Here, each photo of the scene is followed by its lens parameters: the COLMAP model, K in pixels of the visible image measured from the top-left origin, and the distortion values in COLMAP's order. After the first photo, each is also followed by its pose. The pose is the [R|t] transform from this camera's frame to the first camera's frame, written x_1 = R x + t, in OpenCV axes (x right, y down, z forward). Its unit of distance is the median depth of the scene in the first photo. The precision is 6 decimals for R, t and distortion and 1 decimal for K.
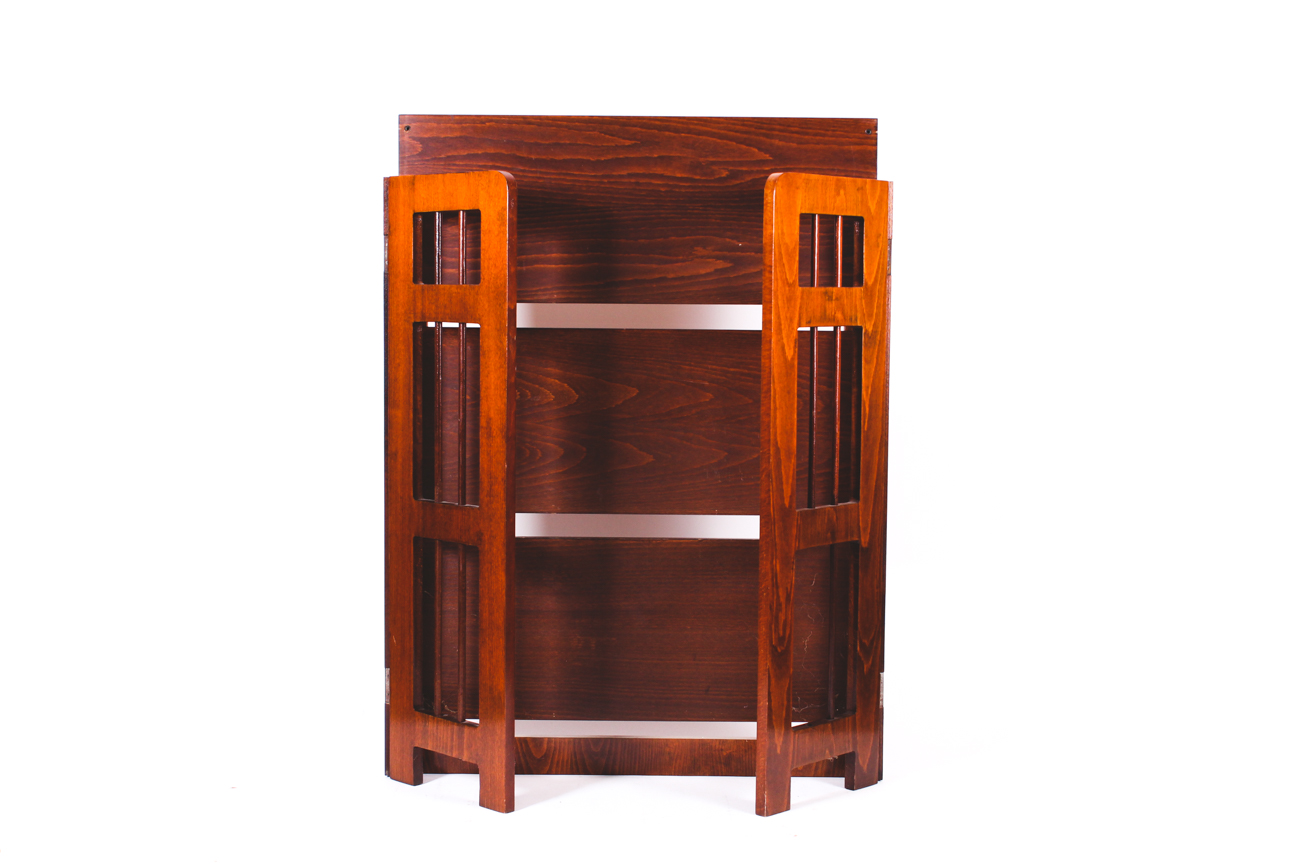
lens RADIAL K [[2427.8, 0, 650.0], [0, 2427.8, 434.9], [0, 0, 1]] dist [-0.069942, 0.000000]
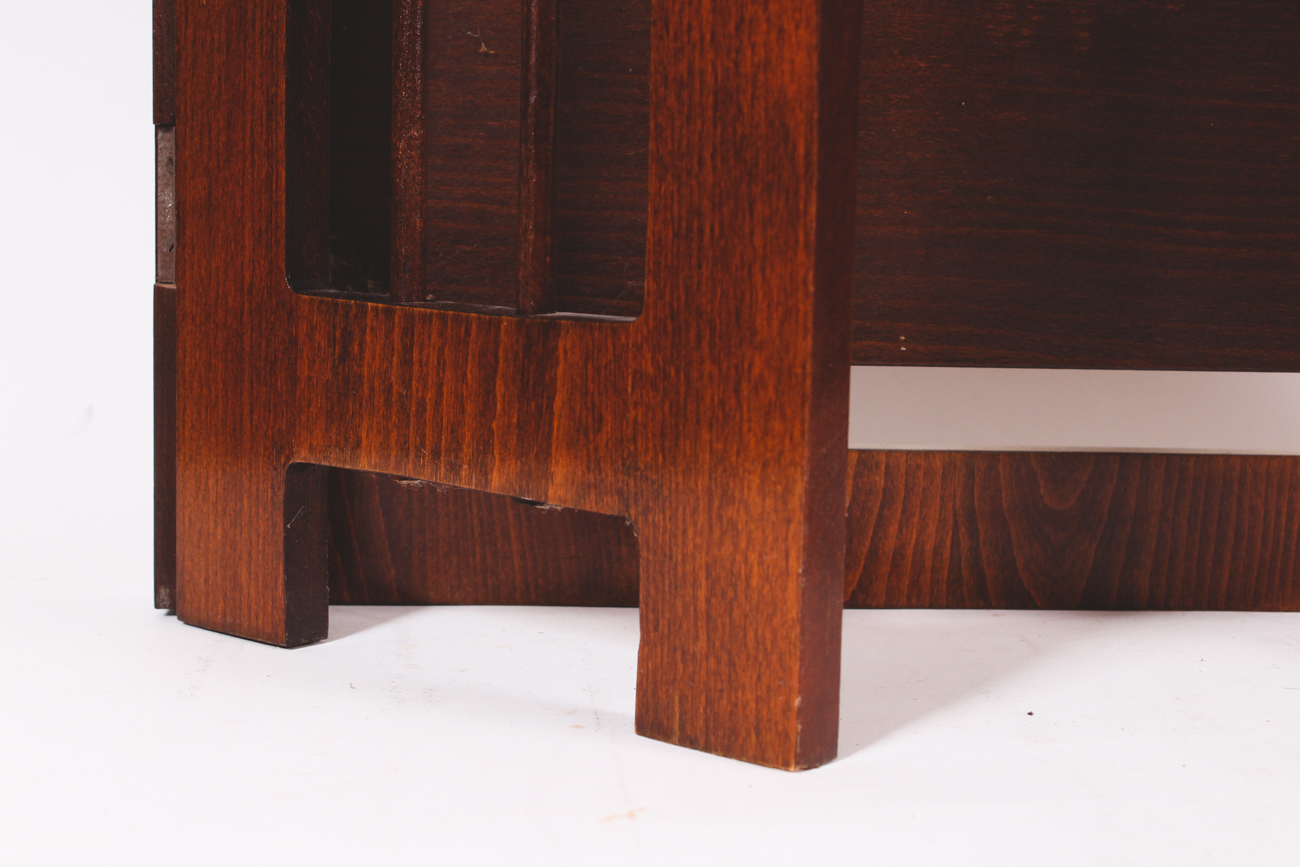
lens RADIAL K [[2750.6, 0, 649.8], [0, 2750.6, 432.5], [0, 0, 1]] dist [0.061609, 0.000000]
pose [[0.998605, 0.000364, 0.052809, -0.077241], [-0.002065, 0.999481, 0.032155, 0.116112], [-0.052769, -0.032219, 0.998087, 0.744397]]
